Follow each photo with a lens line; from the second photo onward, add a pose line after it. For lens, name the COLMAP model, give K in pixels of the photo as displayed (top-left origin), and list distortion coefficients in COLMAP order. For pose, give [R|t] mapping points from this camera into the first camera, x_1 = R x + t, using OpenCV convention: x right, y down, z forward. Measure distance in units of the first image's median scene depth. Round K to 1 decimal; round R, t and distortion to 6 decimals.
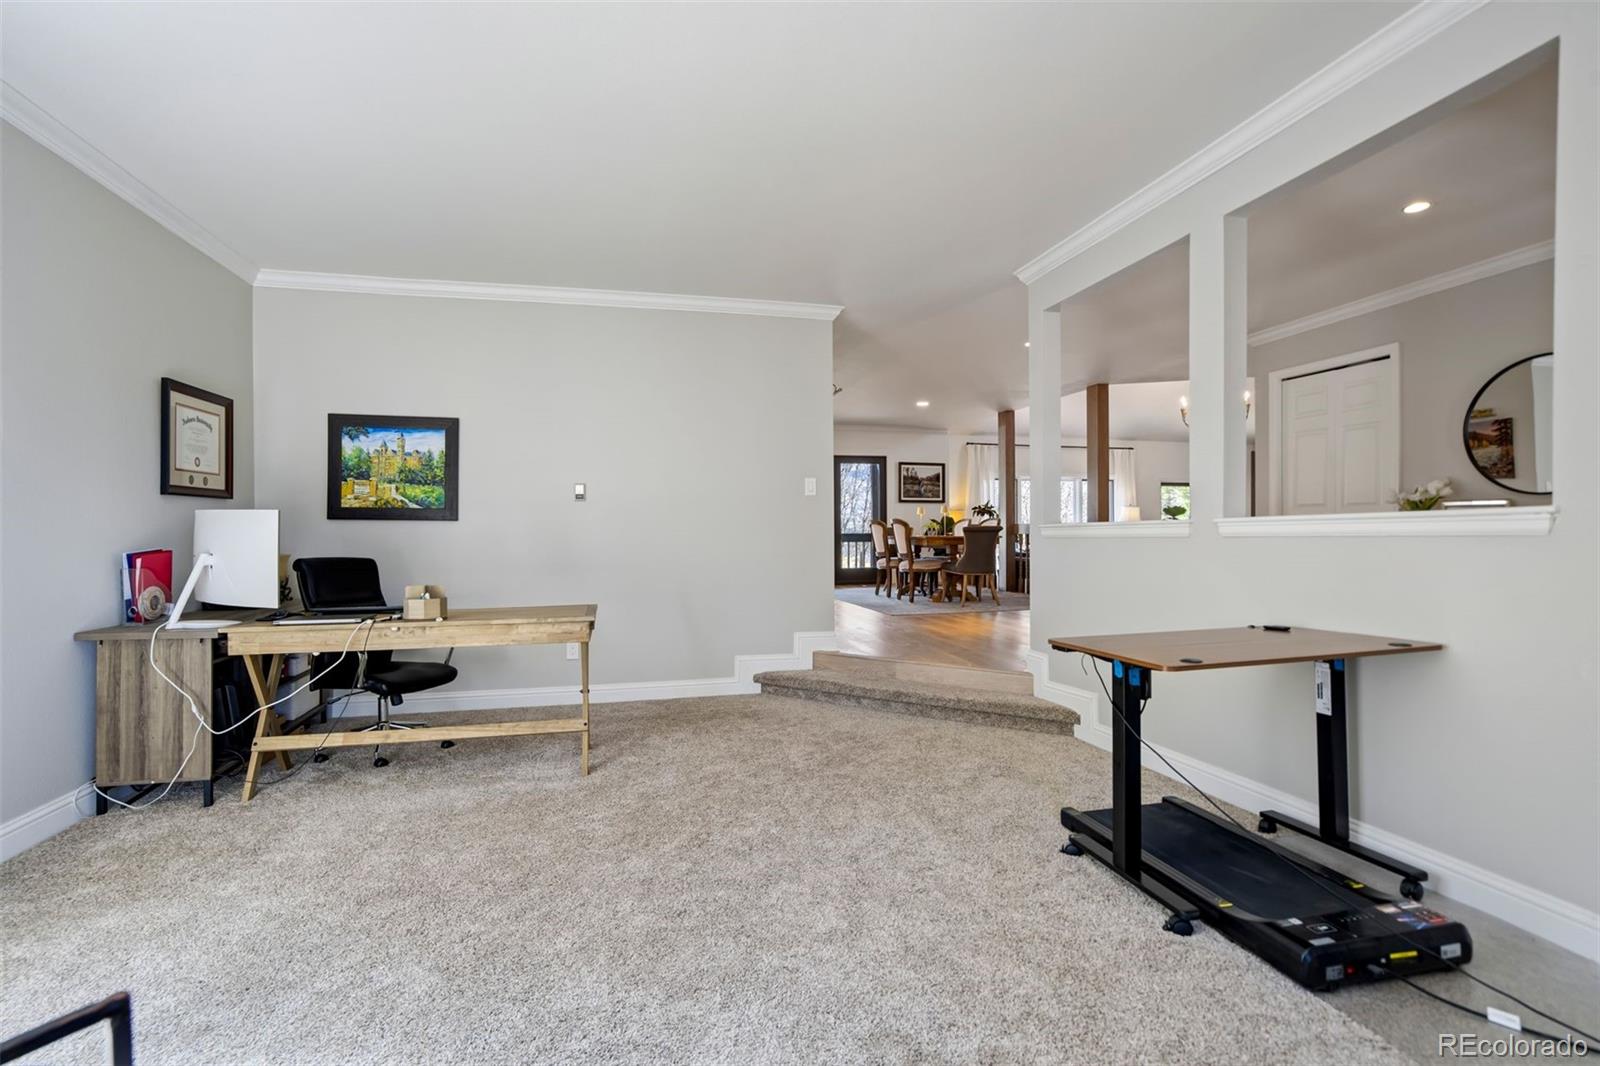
lens RADIAL K [[746.4, 0, 792.3], [0, 746.4, 537.6], [0, 0, 1]] dist [-0.047198, 0.026756]
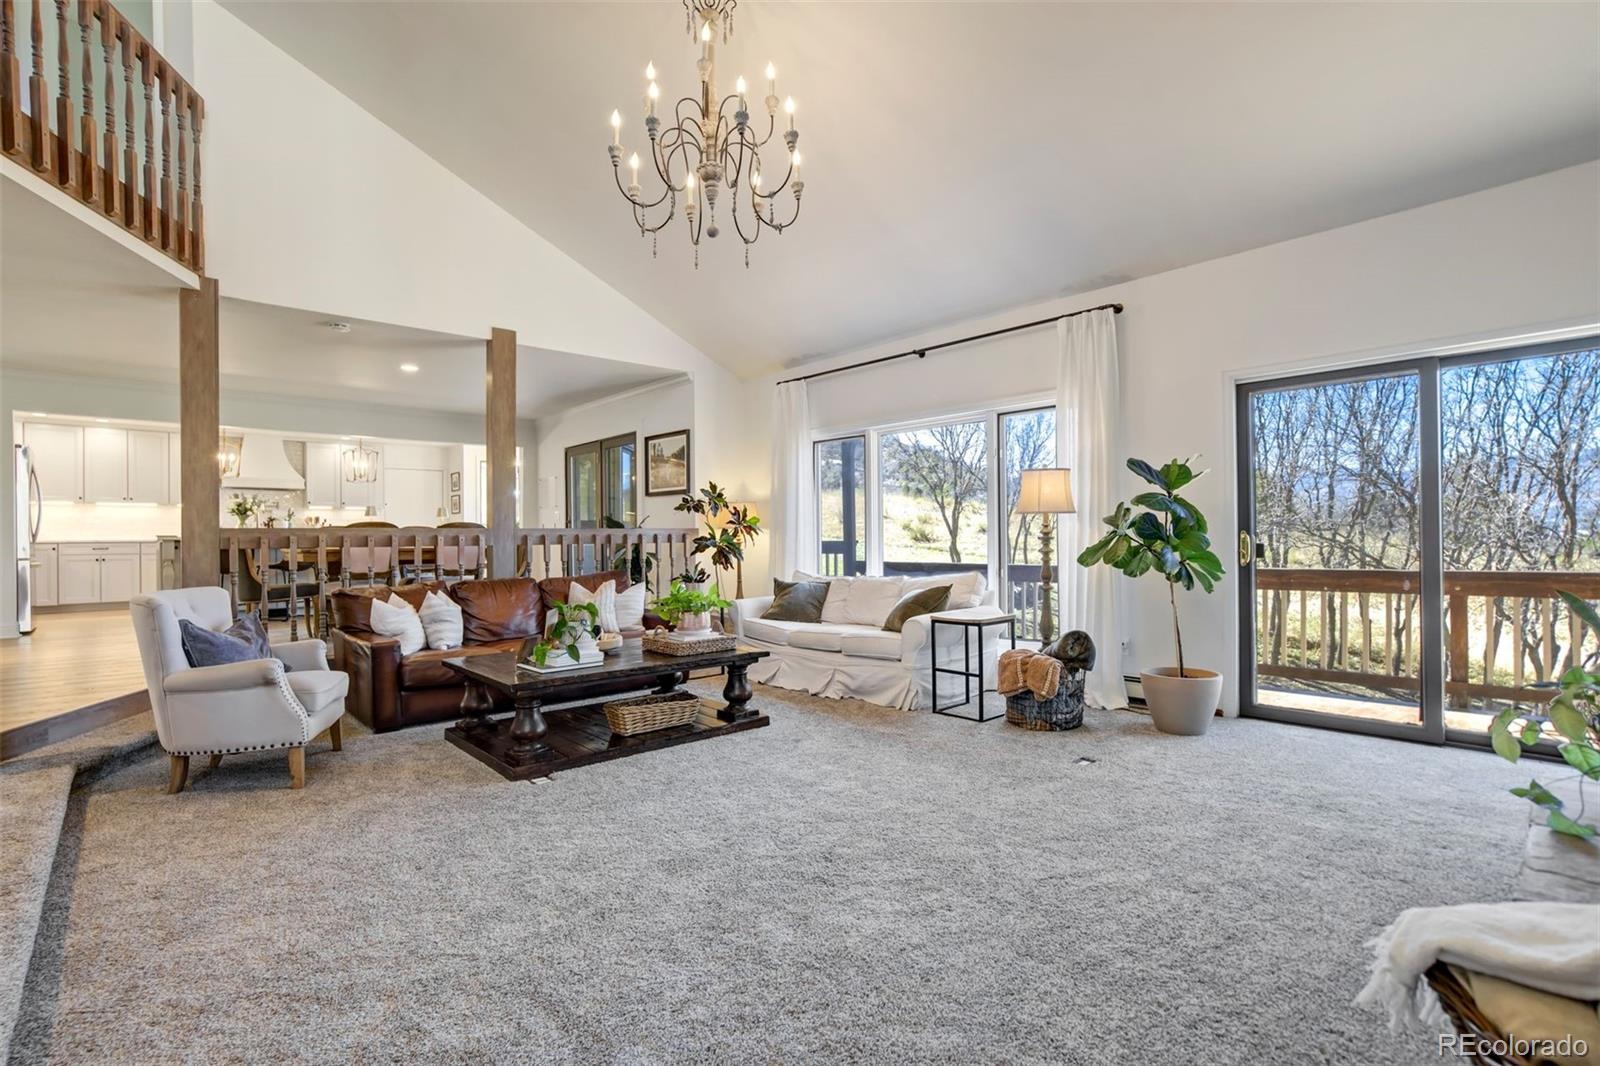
lens RADIAL K [[746.4, 0, 792.3], [0, 746.4, 537.6], [0, 0, 1]] dist [-0.047198, 0.026756]
pose [[0.482717, -0.000944, -0.875776, 0.800394], [0.001020, 0.999999, -0.000516, -0.009398], [0.875776, -0.000644, 0.482718, 0.790011]]
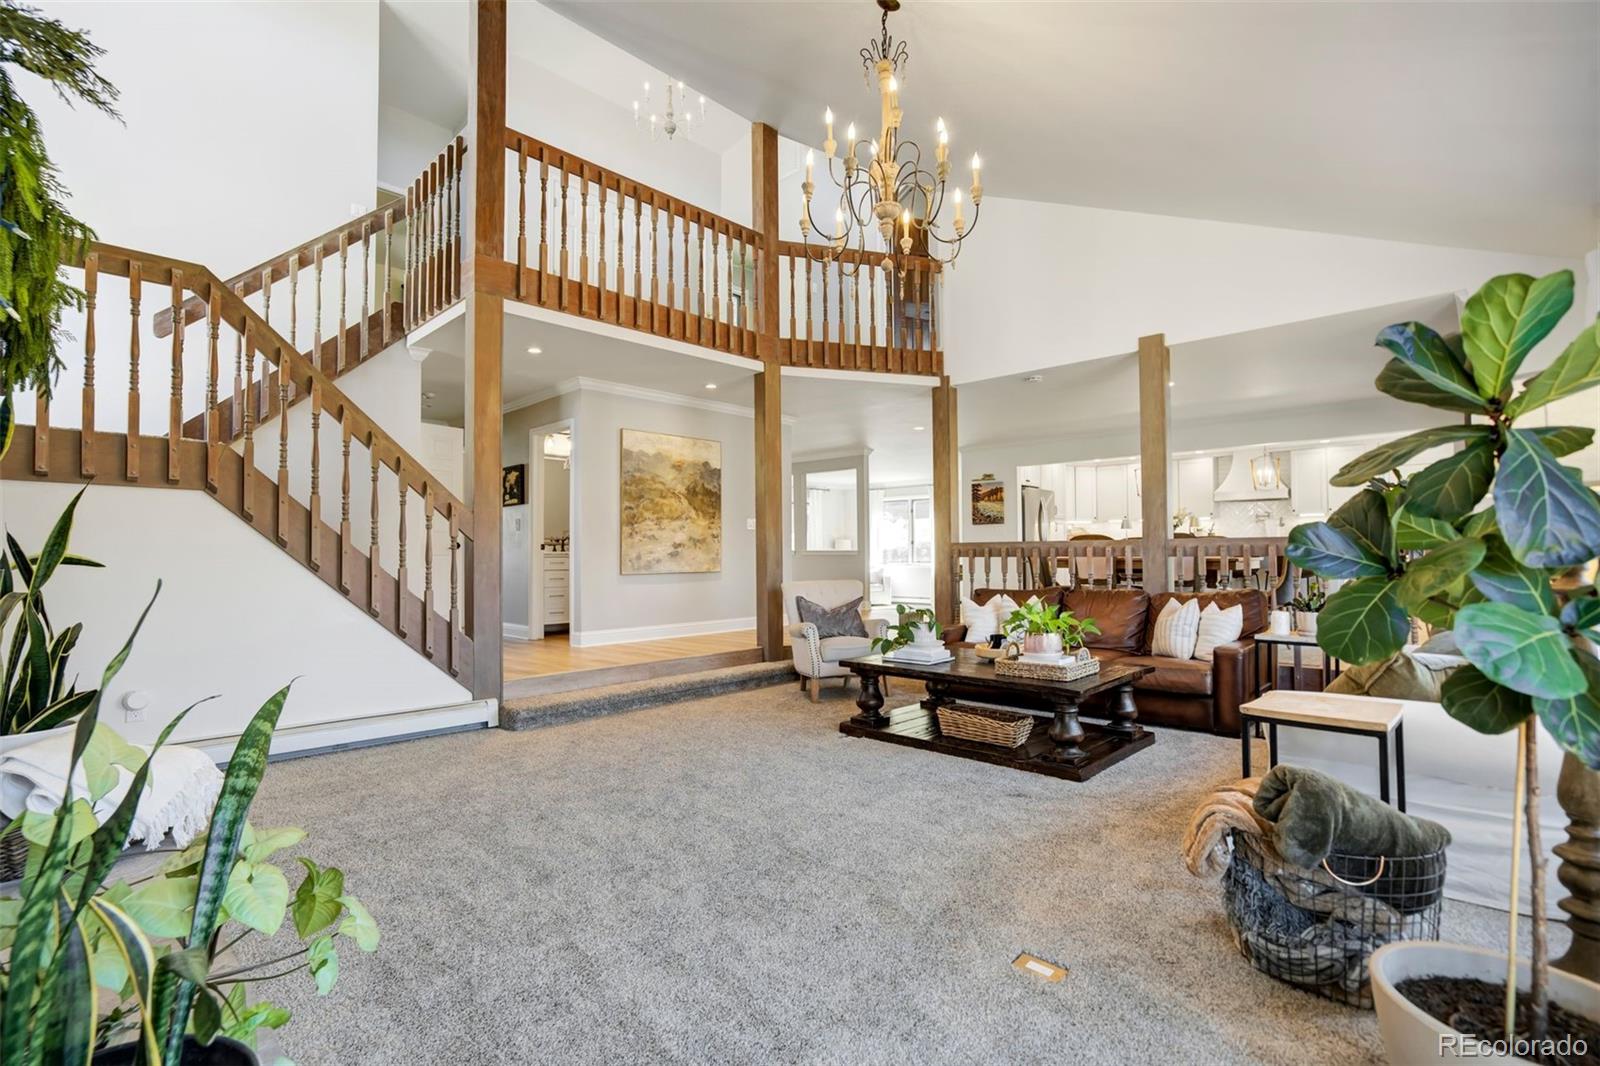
lens RADIAL K [[746.4, 0, 792.3], [0, 746.4, 537.6], [0, 0, 1]] dist [-0.047198, 0.026756]
pose [[-0.847608, -0.003110, -0.530614, 0.726021], [0.005104, 0.999889, -0.014012, -0.011778], [0.530599, -0.014585, -0.847498, 1.154552]]
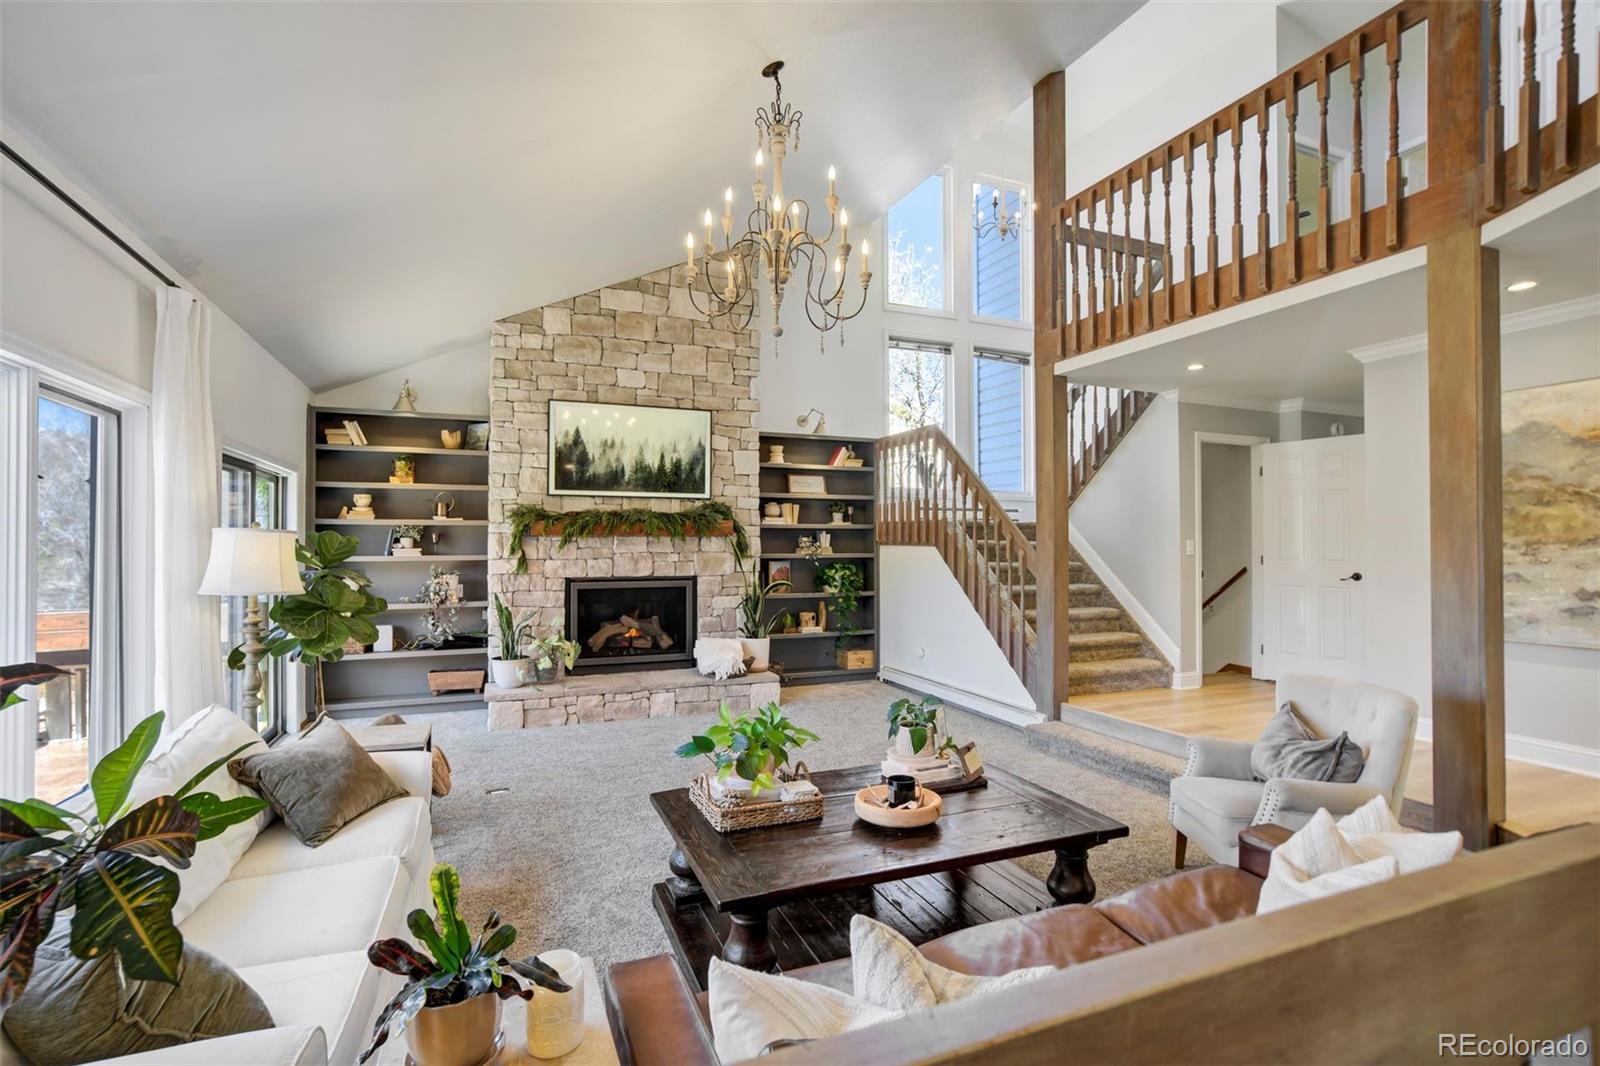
lens RADIAL K [[746.4, 0, 792.3], [0, 746.4, 537.6], [0, 0, 1]] dist [-0.047198, 0.026756]
pose [[-0.147499, 0.014637, 0.988954, 0.203252], [0.008872, 0.999870, -0.013476, -0.038579], [-0.989022, 0.006786, -0.147610, 0.948457]]
